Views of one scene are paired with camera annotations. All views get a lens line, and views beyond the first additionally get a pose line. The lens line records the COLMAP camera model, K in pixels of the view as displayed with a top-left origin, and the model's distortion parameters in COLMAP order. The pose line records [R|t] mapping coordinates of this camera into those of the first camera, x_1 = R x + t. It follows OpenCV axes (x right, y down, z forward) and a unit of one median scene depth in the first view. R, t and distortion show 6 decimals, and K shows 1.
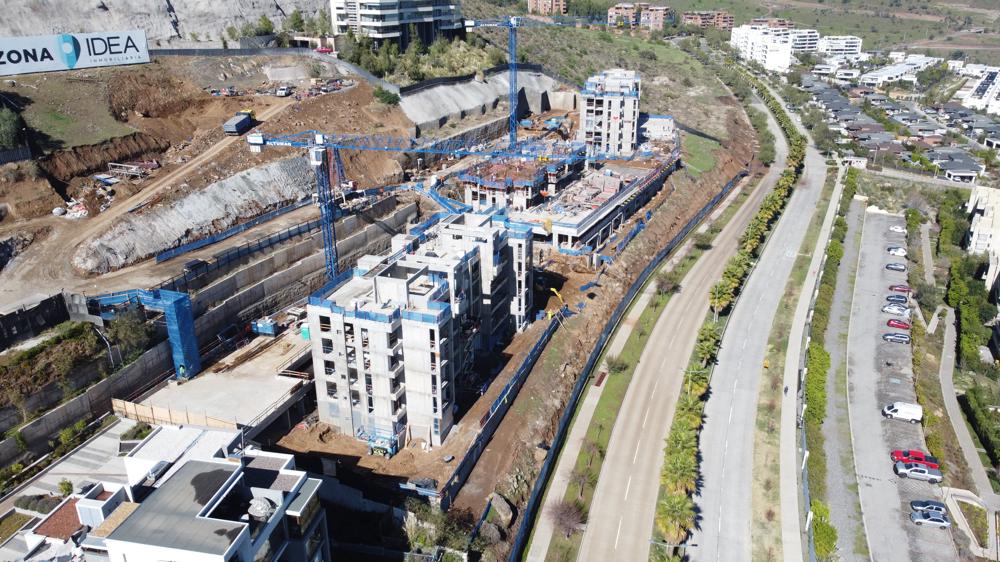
lens RADIAL K [[759.8, 0, 503.2], [0, 759.8, 280.1], [0, 0, 1]] dist [-0.000431, -0.003367]
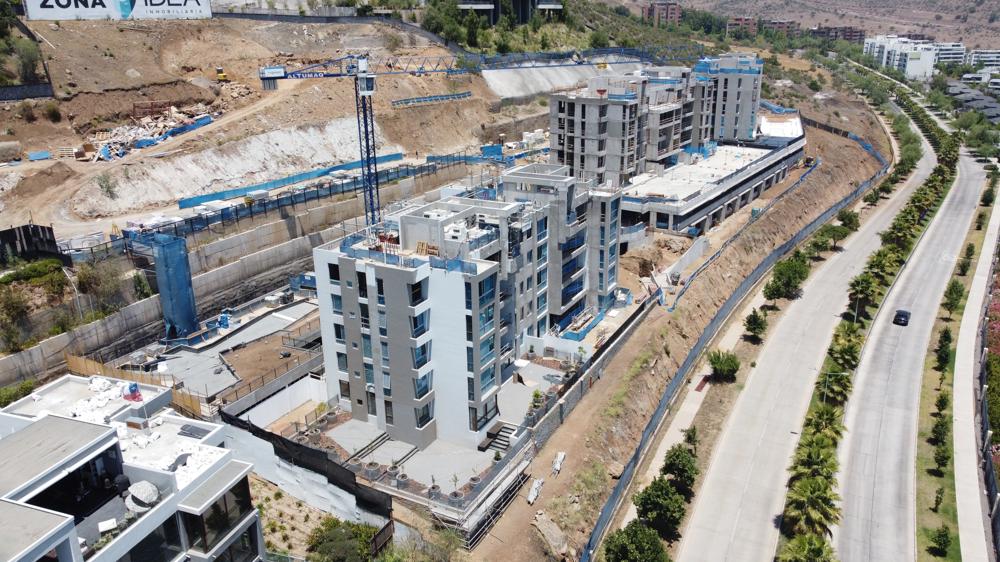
lens RADIAL K [[759.8, 0, 503.2], [0, 759.8, 280.1], [0, 0, 1]] dist [-0.000431, -0.003367]
pose [[0.989654, 0.038562, -0.138195, 0.026725], [-0.044196, 0.998302, -0.037936, 0.057889], [0.136498, 0.043651, 0.989678, 0.180530]]
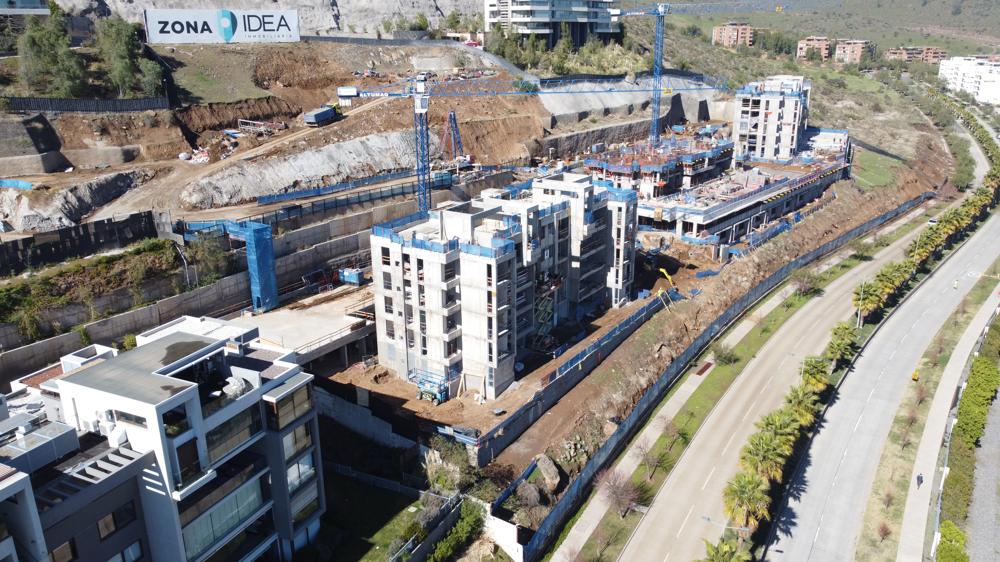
lens RADIAL K [[759.8, 0, 503.2], [0, 759.8, 280.1], [0, 0, 1]] dist [-0.000431, -0.003367]
pose [[0.970490, 0.072121, -0.230106, 0.087773], [-0.085778, 0.995064, -0.049897, 0.083230], [0.225371, 0.068163, 0.971886, 0.074045]]
